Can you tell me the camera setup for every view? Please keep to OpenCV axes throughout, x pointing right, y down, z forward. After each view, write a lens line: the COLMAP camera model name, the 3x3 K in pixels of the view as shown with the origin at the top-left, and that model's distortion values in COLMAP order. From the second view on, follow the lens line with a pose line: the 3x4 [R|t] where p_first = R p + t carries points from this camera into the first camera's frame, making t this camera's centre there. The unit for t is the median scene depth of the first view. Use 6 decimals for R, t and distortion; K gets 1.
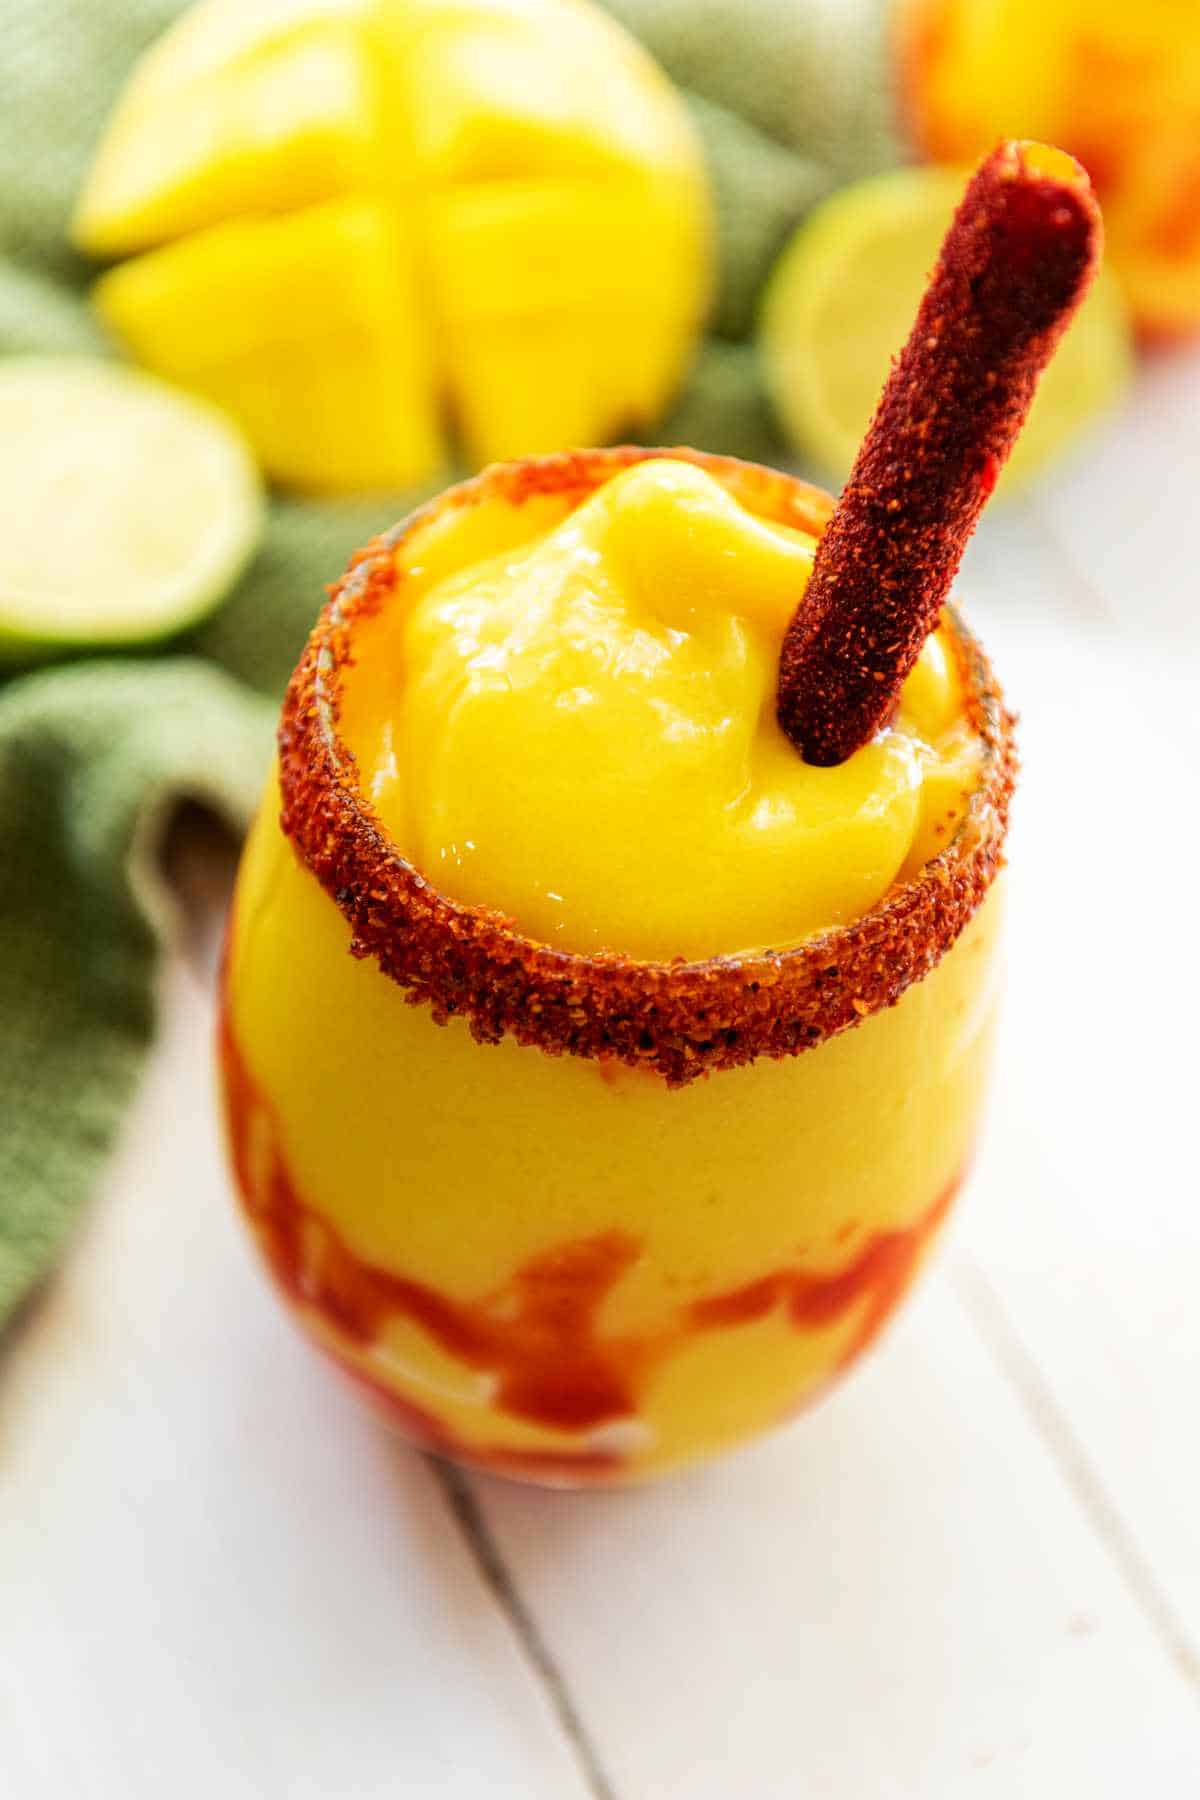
lens RADIAL K [[3333.4, 0, 603.2], [0, 3333.4, 827.3], [0, 0, 1]] dist [-0.010114, 0.087534]
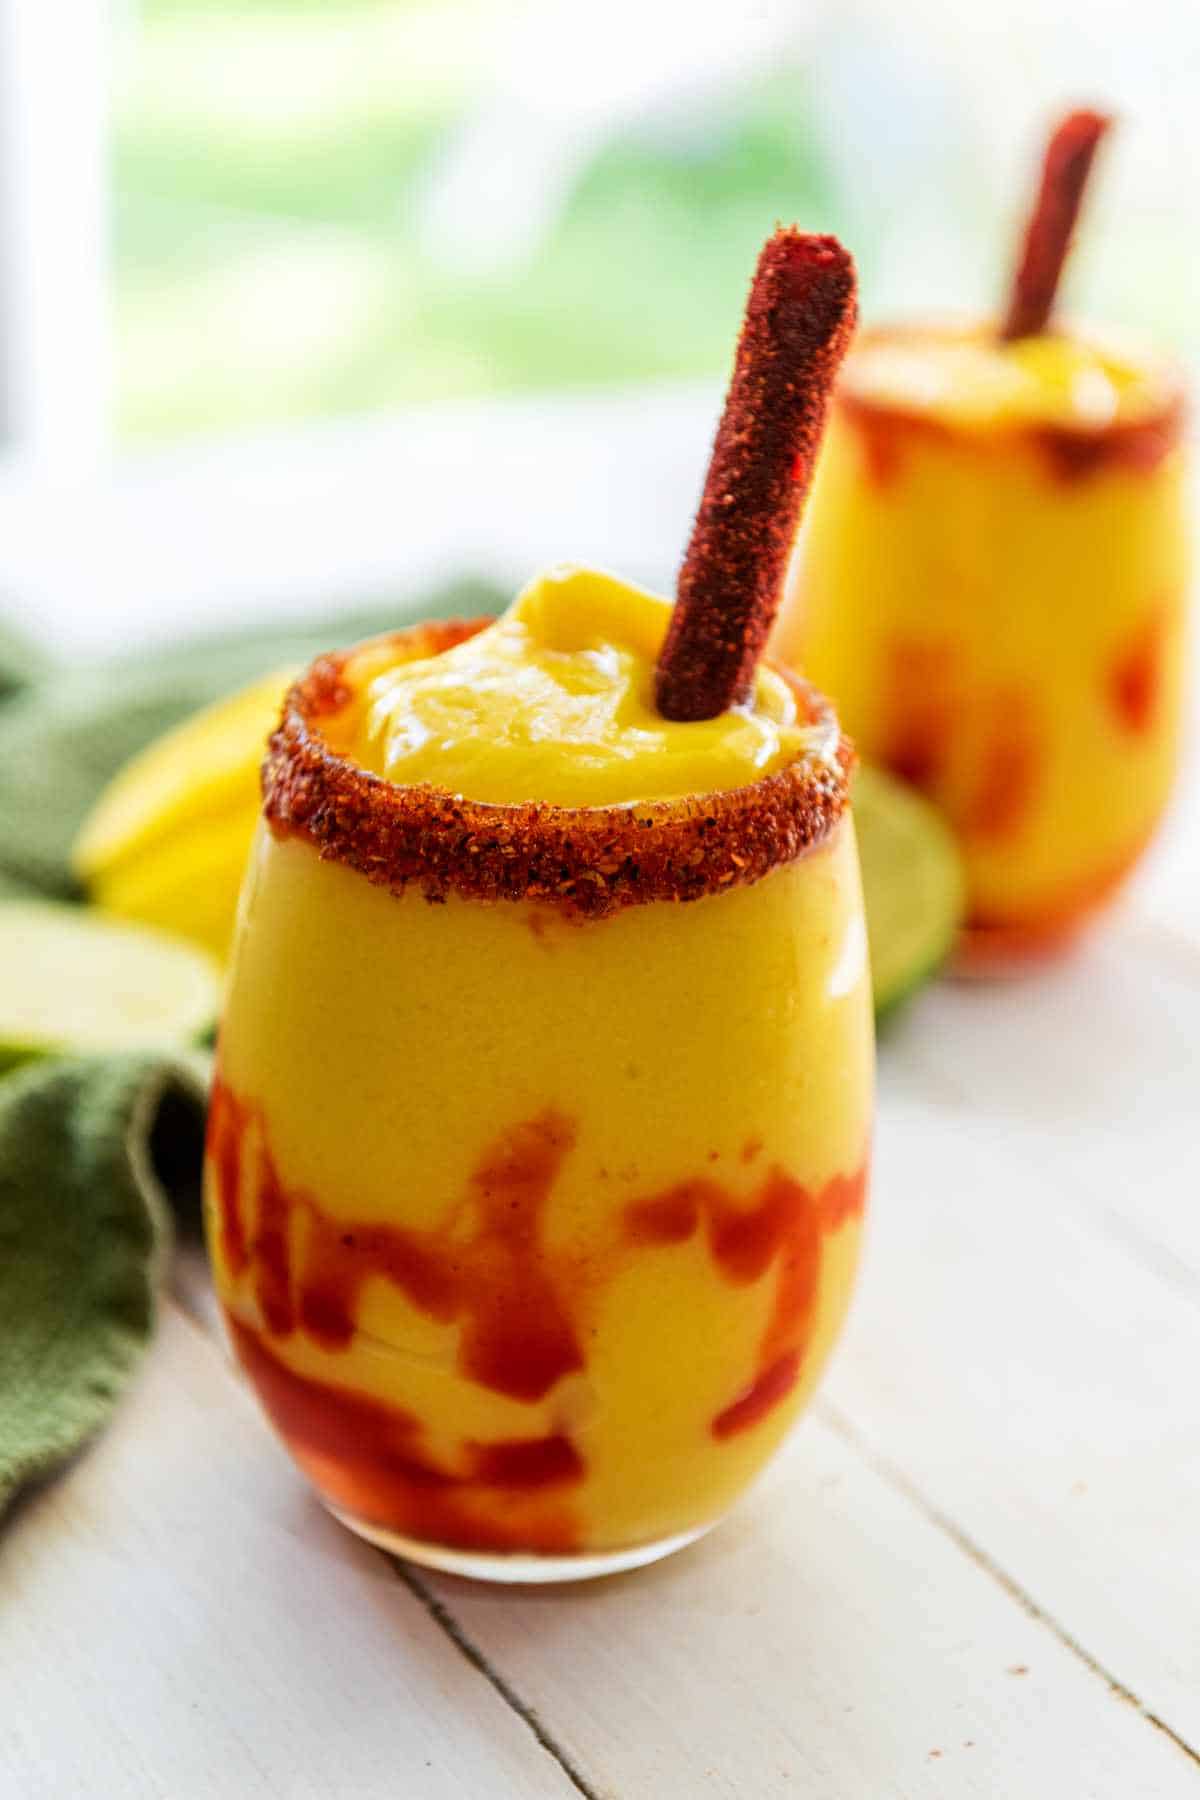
lens RADIAL K [[3333.4, 0, 603.2], [0, 3333.4, 827.3], [0, 0, 1]] dist [-0.010114, 0.087534]
pose [[0.997934, -0.057053, 0.029538, -0.008301], [0.064224, 0.873815, -0.481998, 0.641212], [0.001689, 0.482899, 0.875674, -0.087383]]
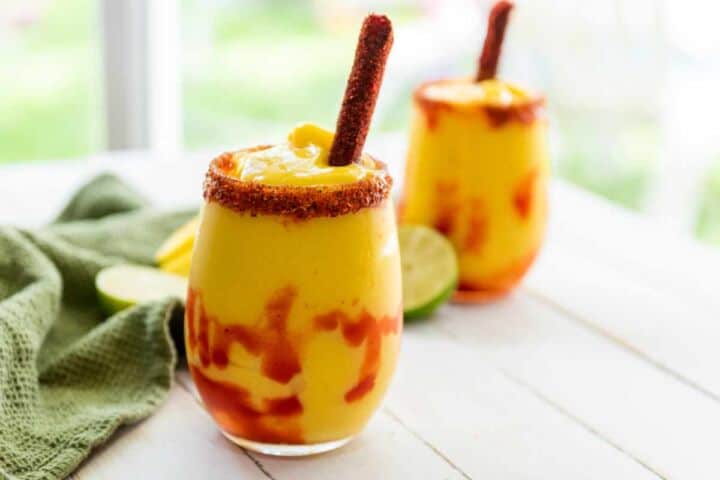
lens RADIAL K [[1408.4, 0, 360.0], [0, 1408.4, 240.0], [0, 0, 1]] dist [-0.004147, -0.026135]
pose [[0.998883, -0.047230, -0.001065, 0.090267], [0.038415, 0.825159, -0.563592, 1.027853], [0.027498, 0.562922, 0.826052, -0.342155]]
